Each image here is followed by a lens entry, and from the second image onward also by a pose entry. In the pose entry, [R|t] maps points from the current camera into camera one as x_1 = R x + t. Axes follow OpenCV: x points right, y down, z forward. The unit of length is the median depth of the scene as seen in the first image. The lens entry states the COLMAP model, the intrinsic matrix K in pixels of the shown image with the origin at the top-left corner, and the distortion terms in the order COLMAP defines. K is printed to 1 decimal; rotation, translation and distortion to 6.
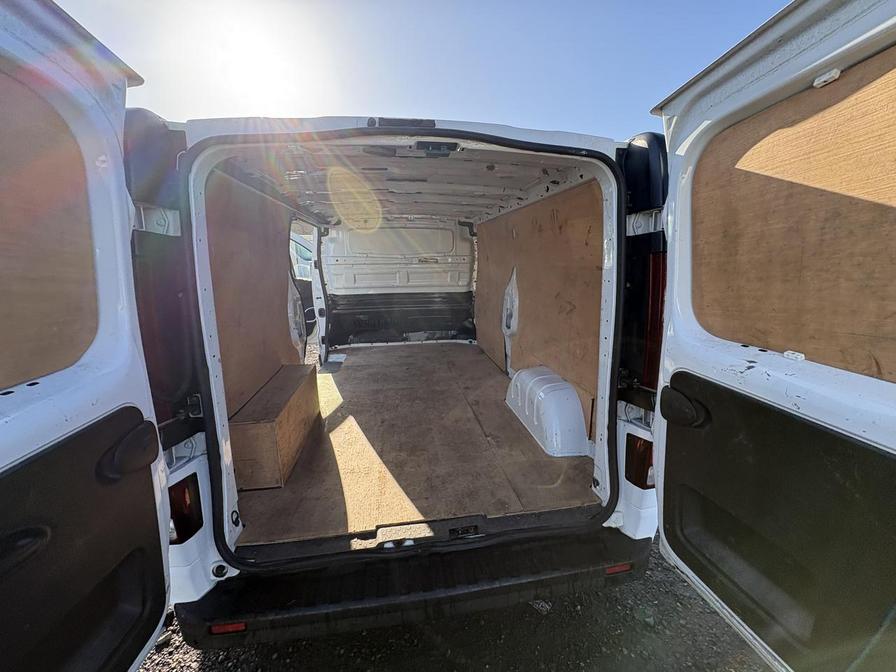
lens RADIAL K [[355.9, 0, 448.5], [0, 355.9, 334.6], [0, 0, 1]] dist [0.000079, -0.000347]
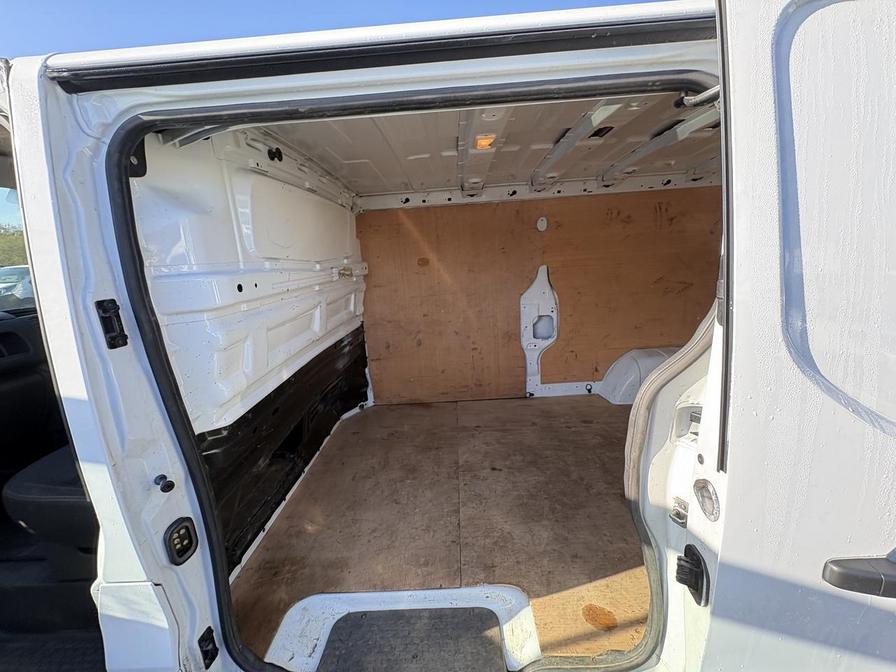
lens RADIAL K [[355.9, 0, 448.5], [0, 355.9, 334.6], [0, 0, 1]] dist [0.000079, -0.000347]
pose [[0.153965, -0.216576, 0.964049, -1.131454], [0.264963, 0.948997, 0.170878, -0.384360], [-0.951887, 0.229127, 0.203497, 1.748435]]
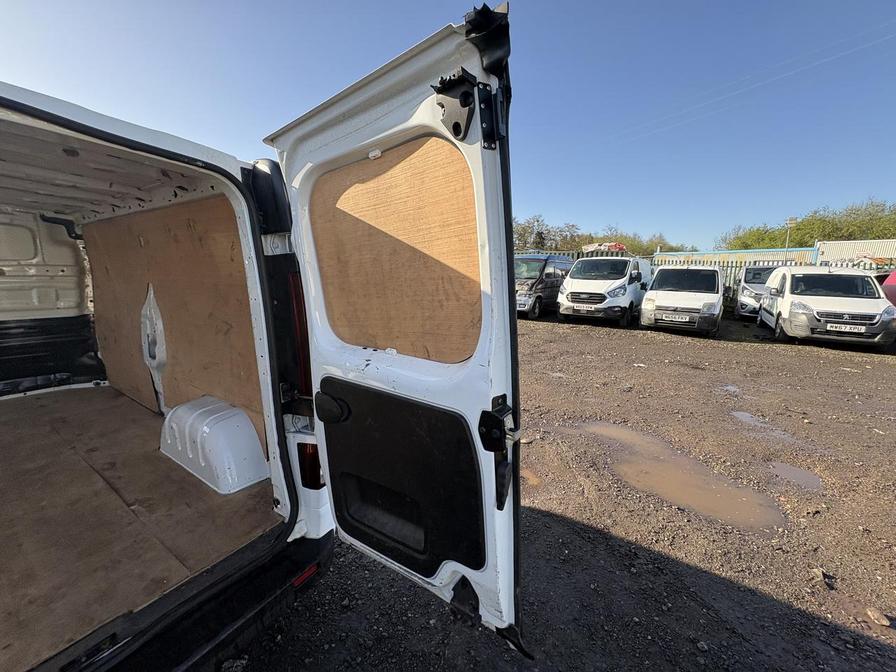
lens RADIAL K [[355.9, 0, 448.5], [0, 355.9, 334.6], [0, 0, 1]] dist [0.000079, -0.000347]
pose [[0.678074, -0.112256, 0.726371, 0.079050], [0.134059, 0.990579, 0.027943, -0.007821], [-0.722665, 0.078429, 0.686735, -0.059674]]
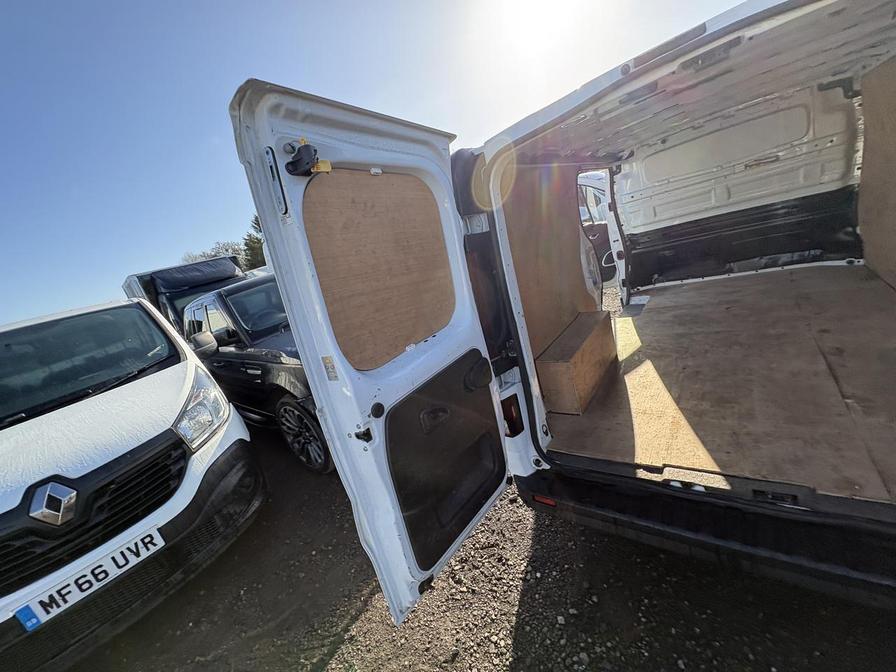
lens RADIAL K [[360.6, 0, 445.6], [0, 360.6, 337.5], [0, 0, 1]] dist [-0.000715, 0.000422]
pose [[0.665668, 0.008173, -0.746203, 0.153370], [0.123147, 0.985028, 0.120646, -0.039052], [0.736017, -0.172203, 0.654695, -0.105691]]
